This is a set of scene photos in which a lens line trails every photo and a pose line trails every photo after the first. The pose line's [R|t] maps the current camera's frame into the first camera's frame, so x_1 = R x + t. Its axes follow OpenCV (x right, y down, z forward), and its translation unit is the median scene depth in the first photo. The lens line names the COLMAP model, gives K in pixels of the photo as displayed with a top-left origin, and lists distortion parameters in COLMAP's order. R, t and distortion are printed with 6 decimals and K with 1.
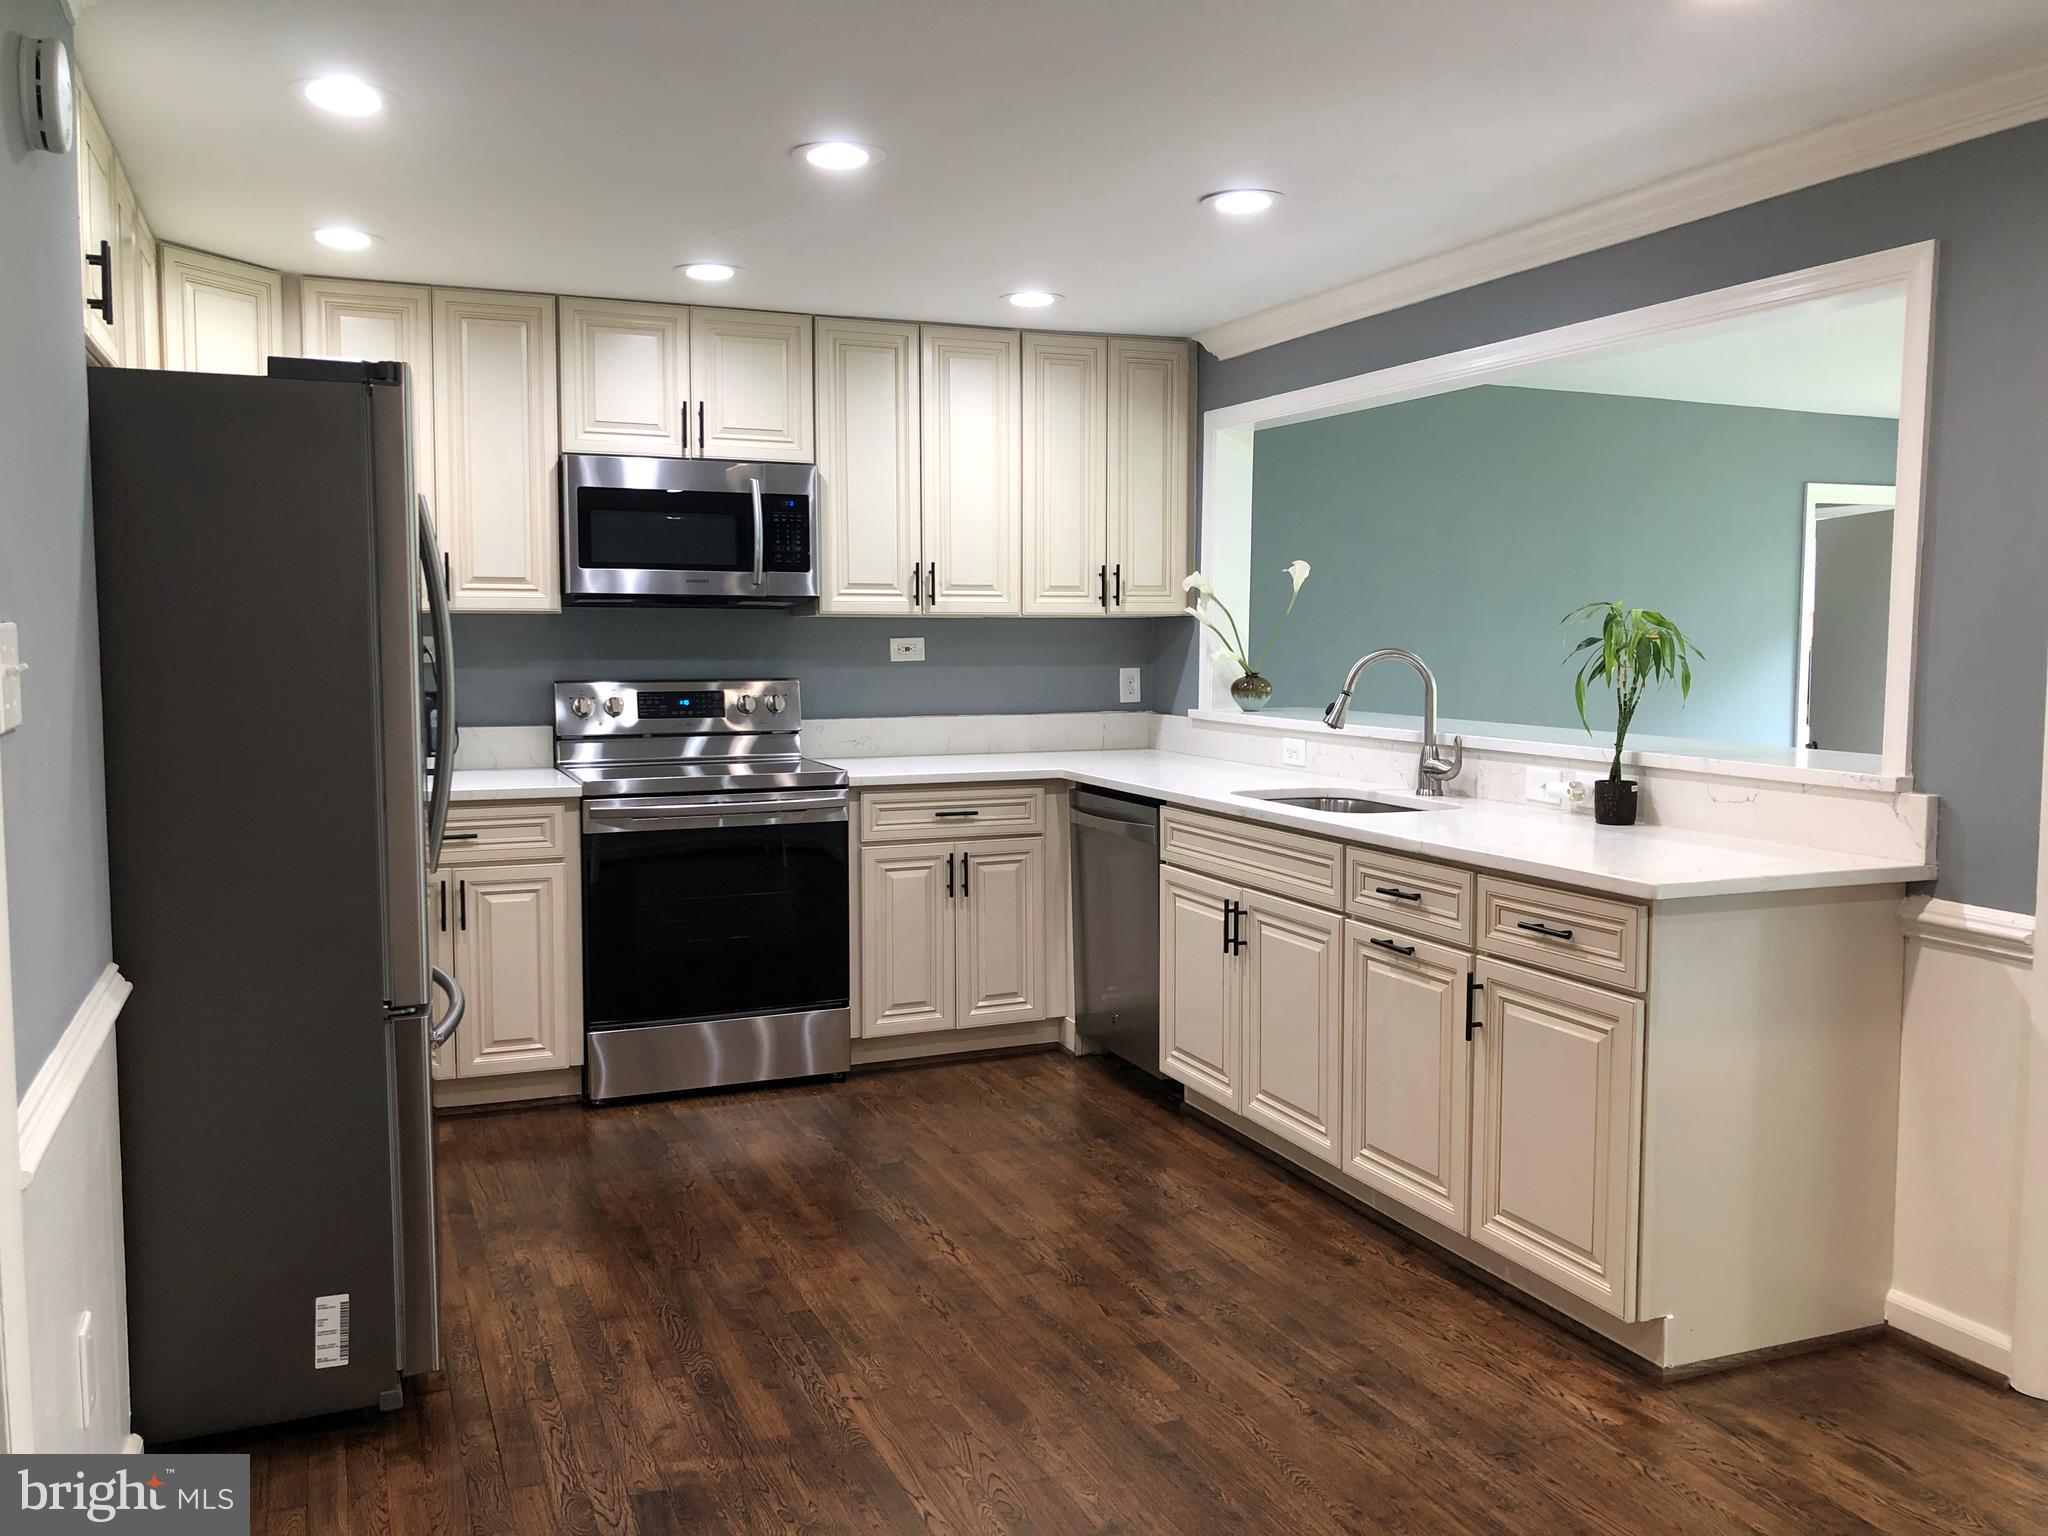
lens RADIAL K [[1677.2, 0, 1027.1], [0, 1677.2, 766.2], [0, 0, 1]] dist [0.075587, -0.116842]
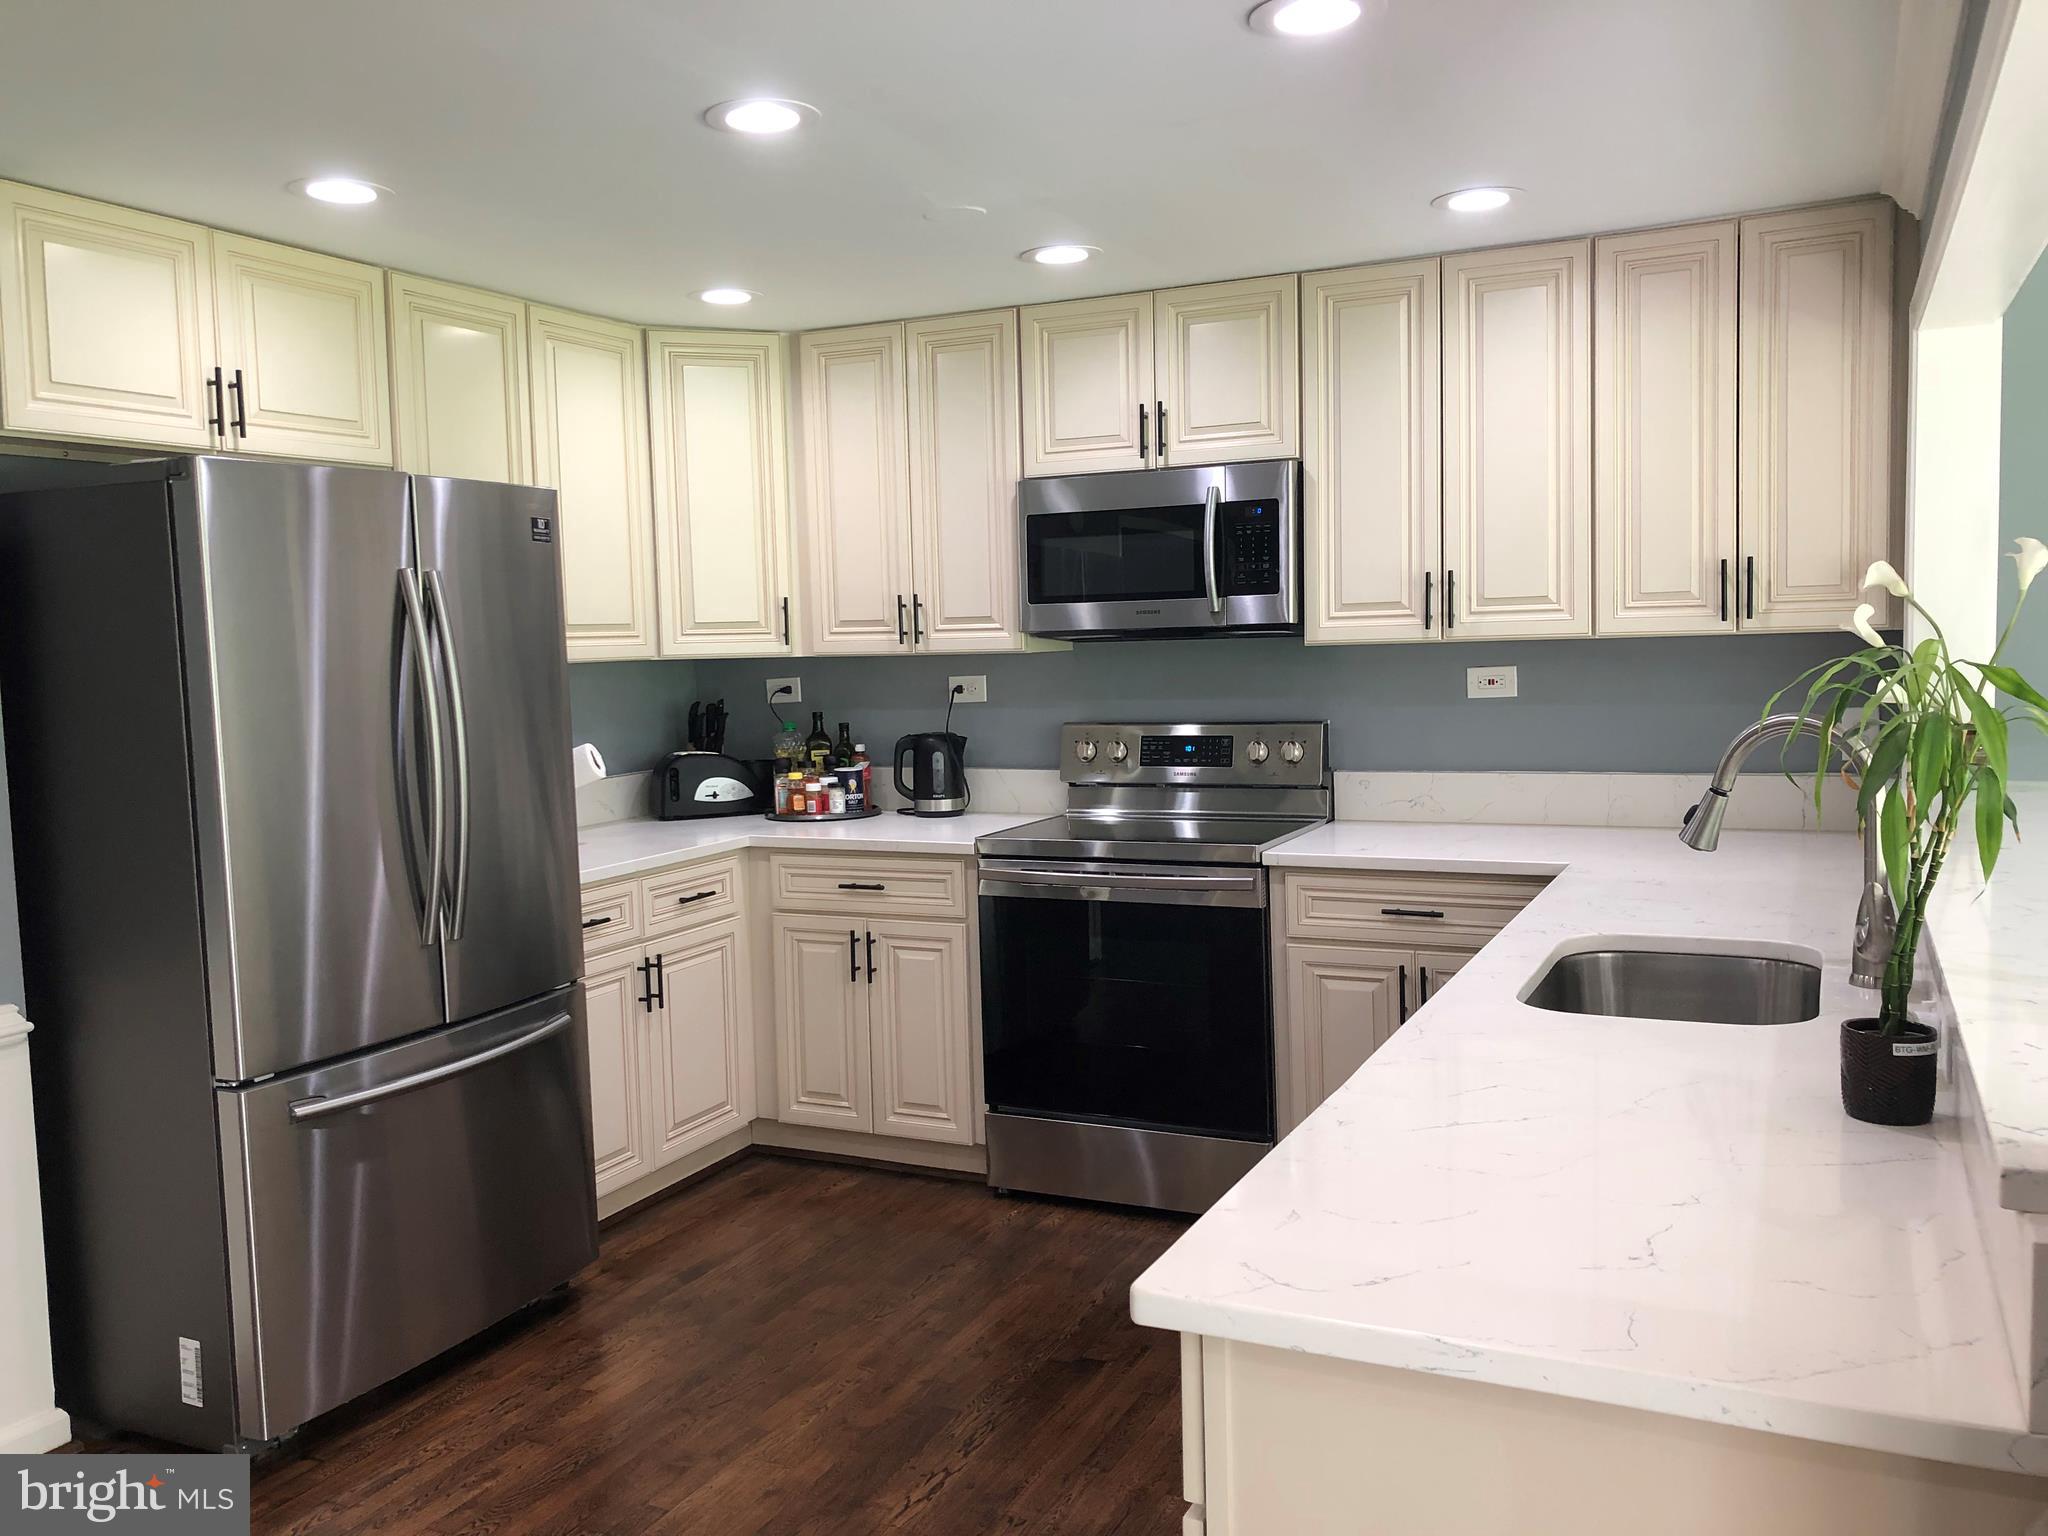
lens RADIAL K [[1690.2, 0, 1023.2], [0, 1690.2, 760.6], [0, 0, 1]] dist [0.076079, -0.092447]
pose [[0.665004, 0.038601, -0.745842, 0.448778], [-0.031572, 0.999224, 0.023564, -0.057182], [0.746173, 0.007877, 0.665706, 0.412757]]
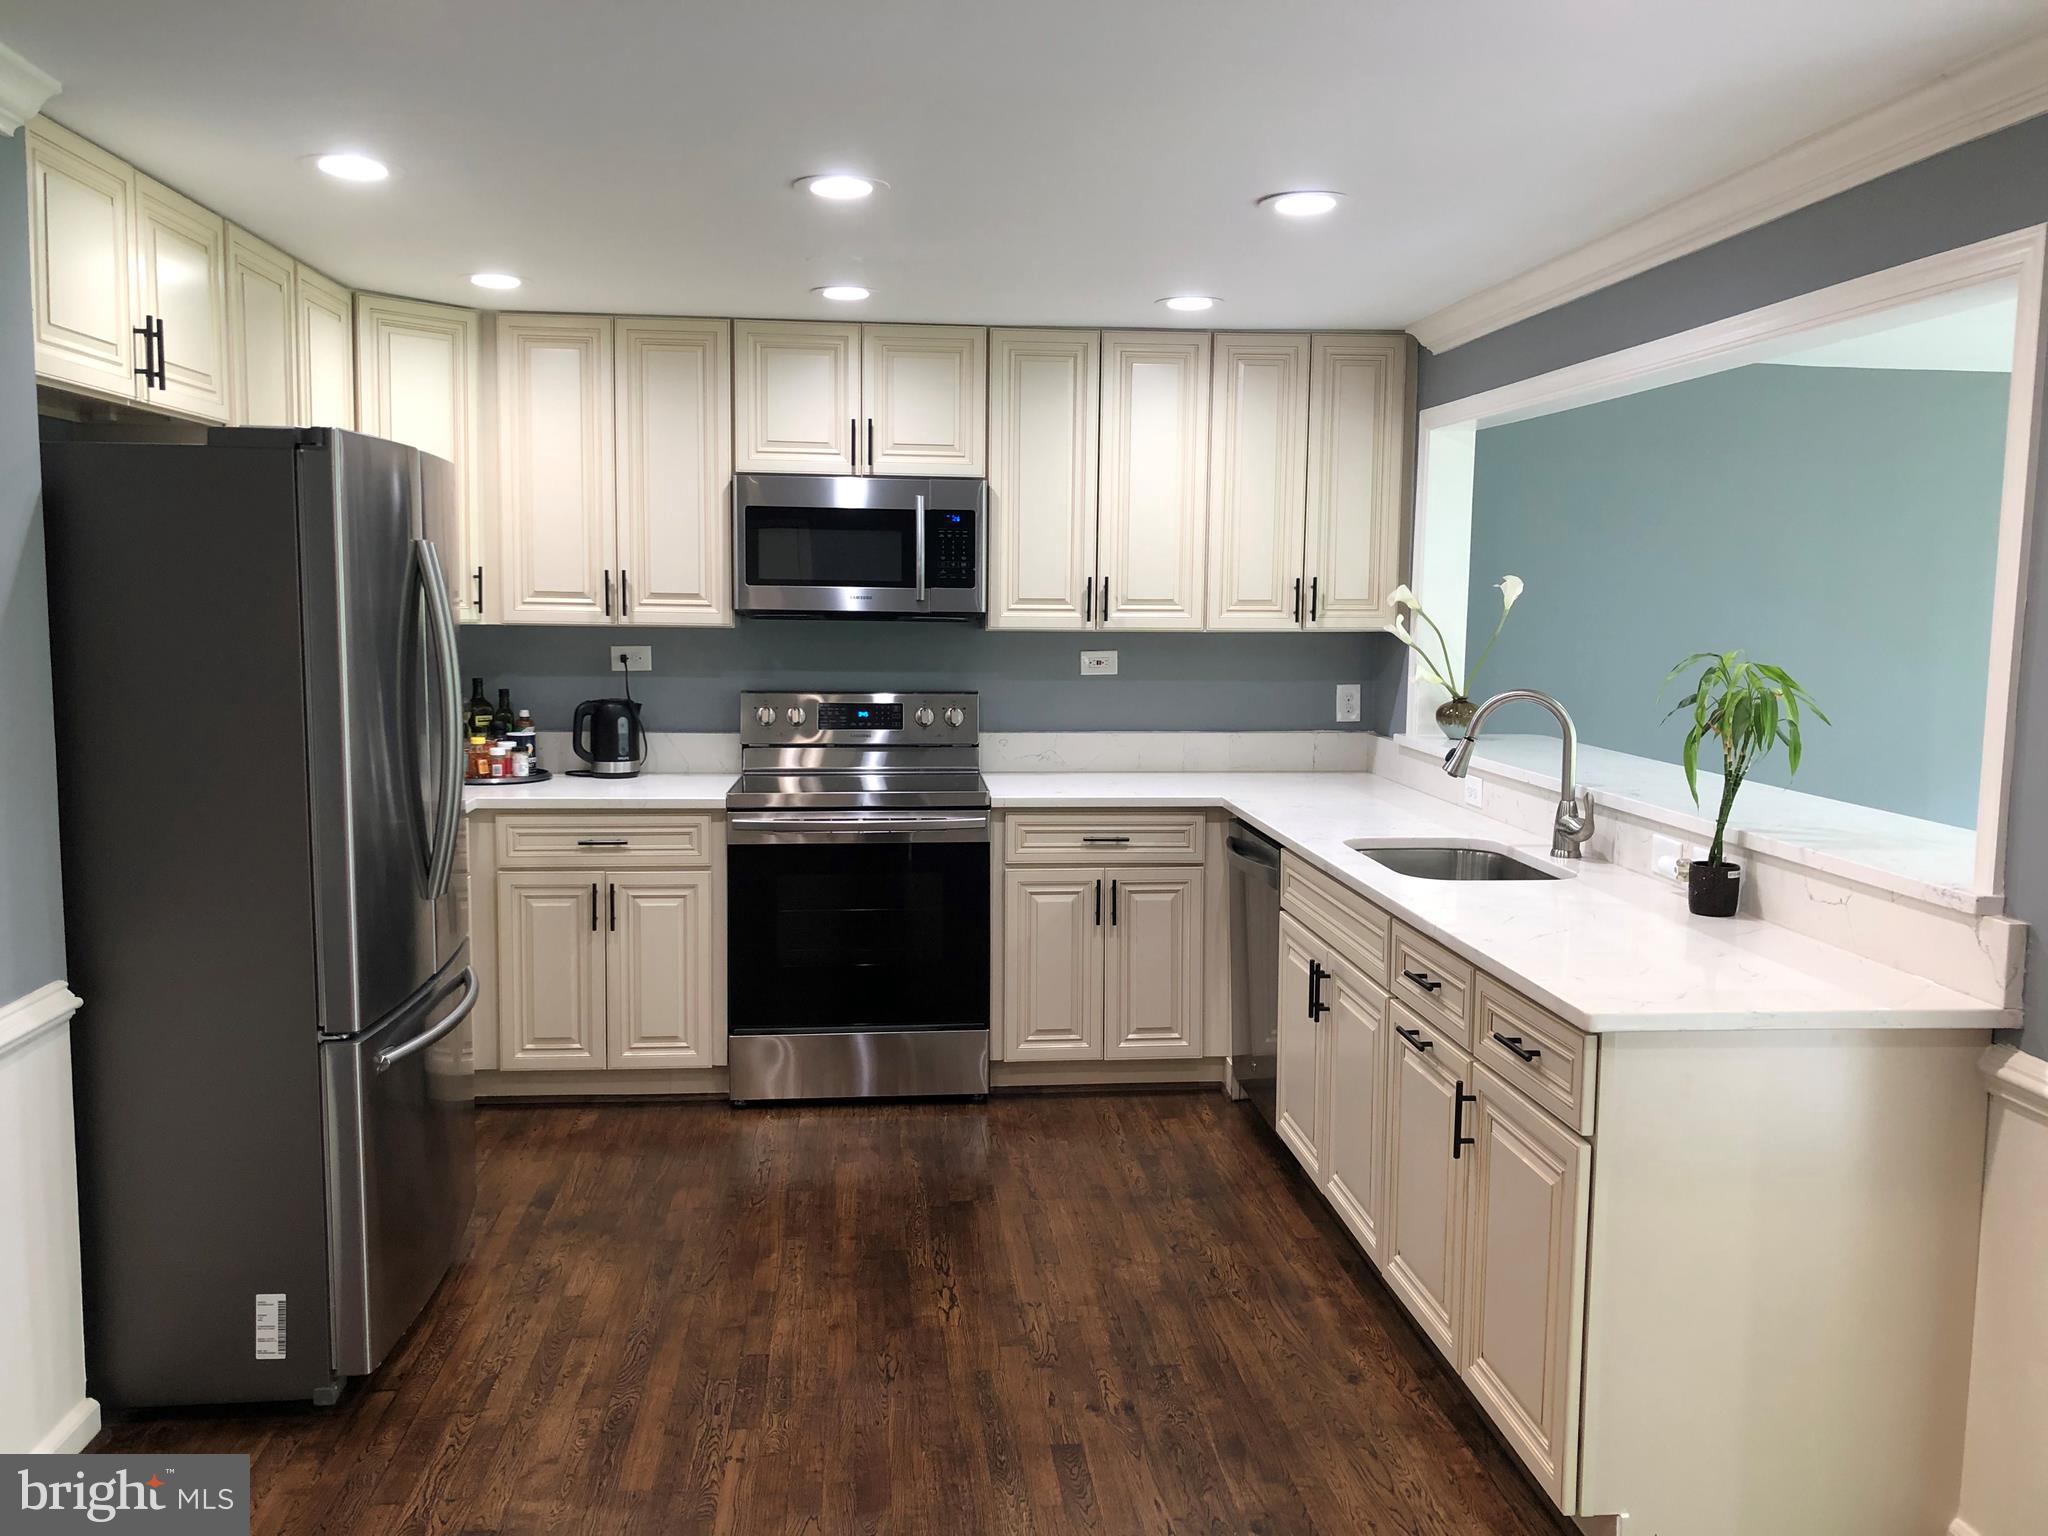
lens RADIAL K [[1677.2, 0, 1027.1], [0, 1677.2, 766.2], [0, 0, 1]] dist [0.075587, -0.116842]
pose [[0.955296, 0.039754, -0.292967, 0.218431], [-0.033360, 0.999084, 0.026790, -0.042618], [0.293764, -0.015819, 0.955747, 0.069496]]
